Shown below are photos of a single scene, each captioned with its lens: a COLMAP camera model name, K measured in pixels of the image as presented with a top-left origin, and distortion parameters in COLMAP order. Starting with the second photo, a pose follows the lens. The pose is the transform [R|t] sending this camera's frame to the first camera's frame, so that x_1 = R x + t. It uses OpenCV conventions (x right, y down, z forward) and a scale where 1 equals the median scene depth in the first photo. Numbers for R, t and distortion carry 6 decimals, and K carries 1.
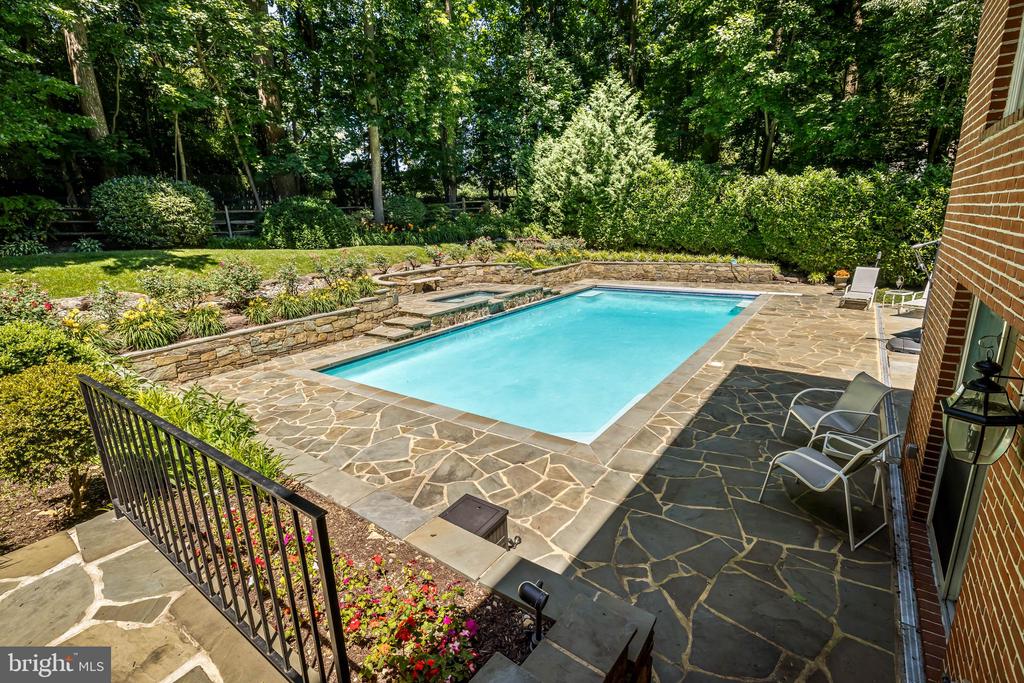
lens RADIAL K [[461.1, 0, 512.0], [0, 461.1, 341.5], [0, 0, 1]] dist [-0.001739, -0.000169]
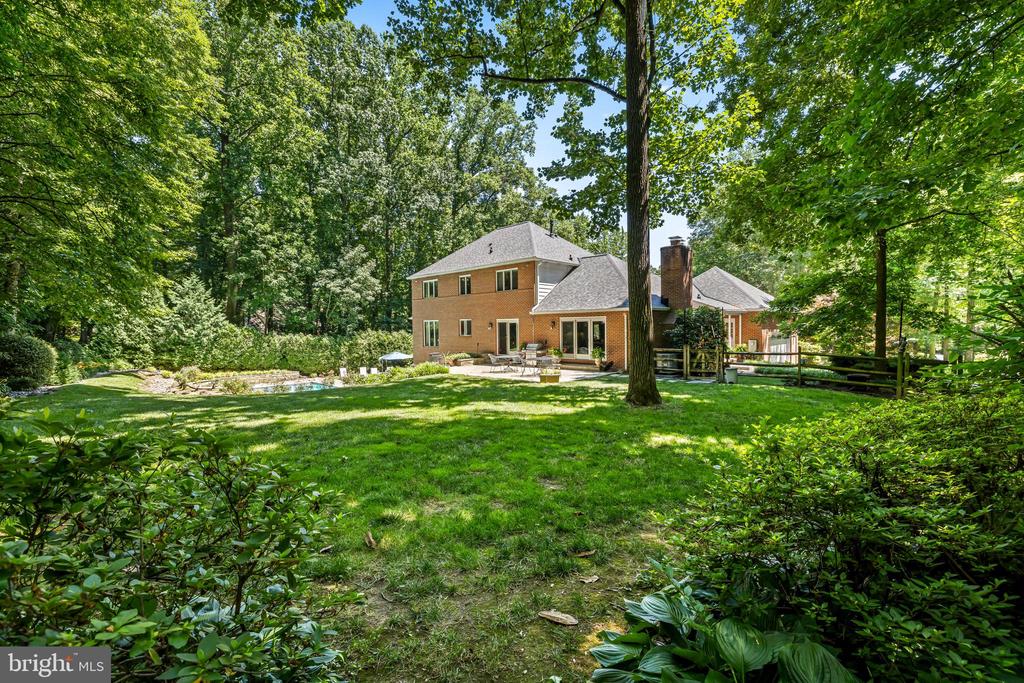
lens RADIAL K [[441.2, 0, 510.4], [0, 441.2, 331.0], [0, 0, 1]] dist [-0.001600, -0.000200]
pose [[0.148992, 0.026054, 0.988495, -1.418476], [0.258402, 0.963892, -0.064353, 0.058076], [-0.954479, 0.265017, 0.136880, -0.389566]]
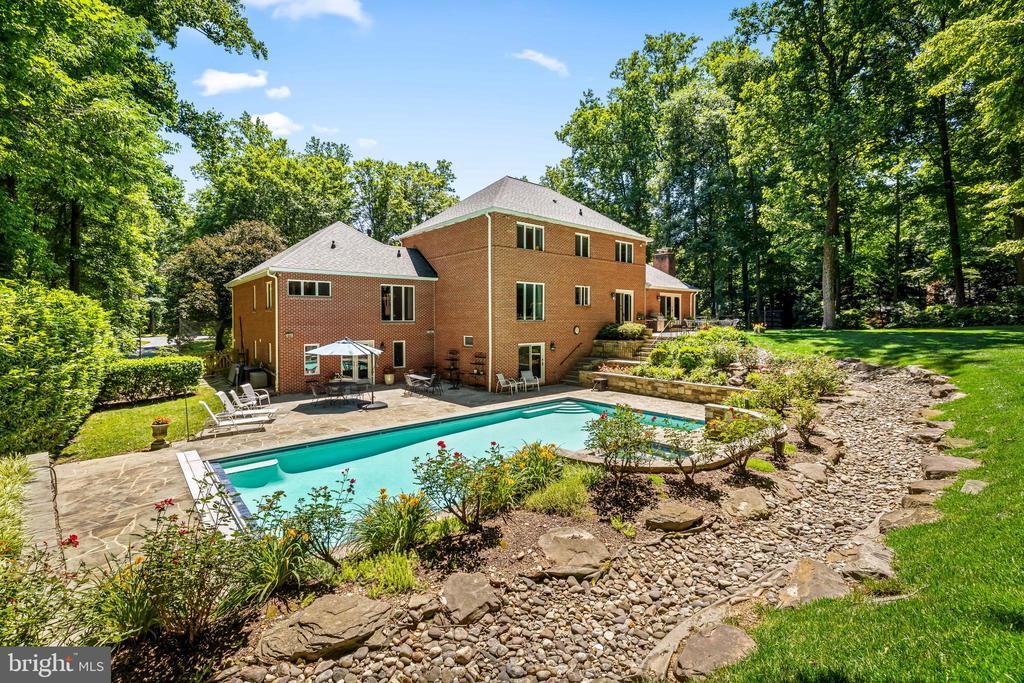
lens RADIAL K [[441.2, 0, 510.4], [0, 441.2, 331.0], [0, 0, 1]] dist [-0.001600, -0.000200]
pose [[-0.974220, 0.037065, 0.222534, -0.047056], [0.096922, 0.959504, 0.264496, -0.343047], [-0.203719, 0.279246, -0.938361, 1.196805]]
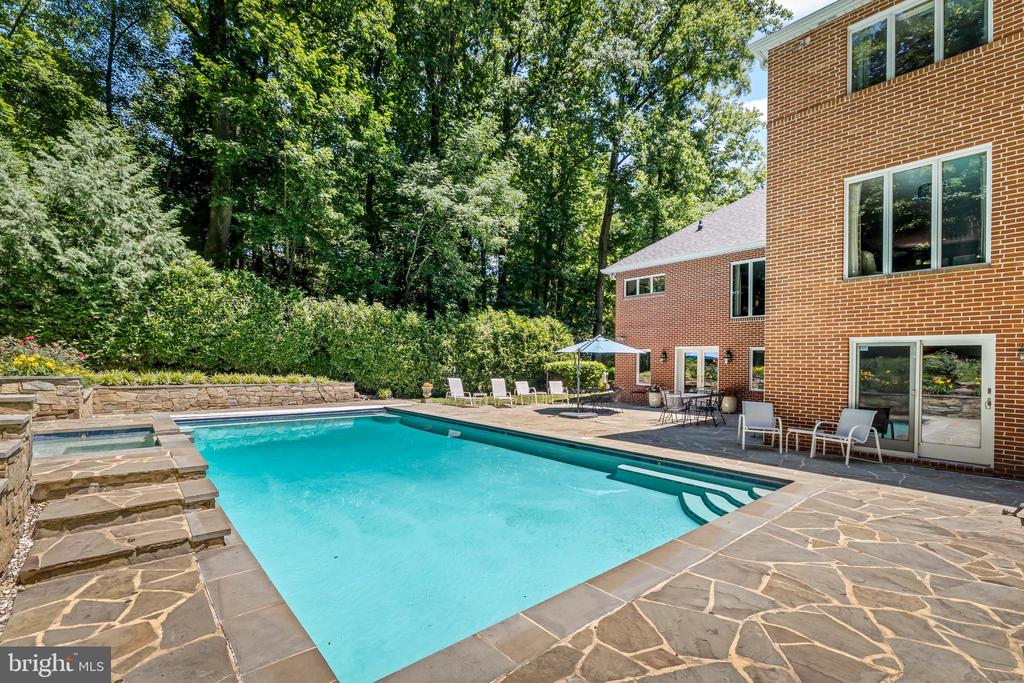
lens RADIAL K [[450.0, 0, 511.4], [0, 450.0, 359.9], [0, 0, 1]] dist [-0.000976, -0.000302]
pose [[0.224995, 0.052329, 0.972954, -0.314180], [0.223912, 0.969056, -0.103899, -0.029468], [-0.948283, 0.241232, 0.206316, 0.403610]]
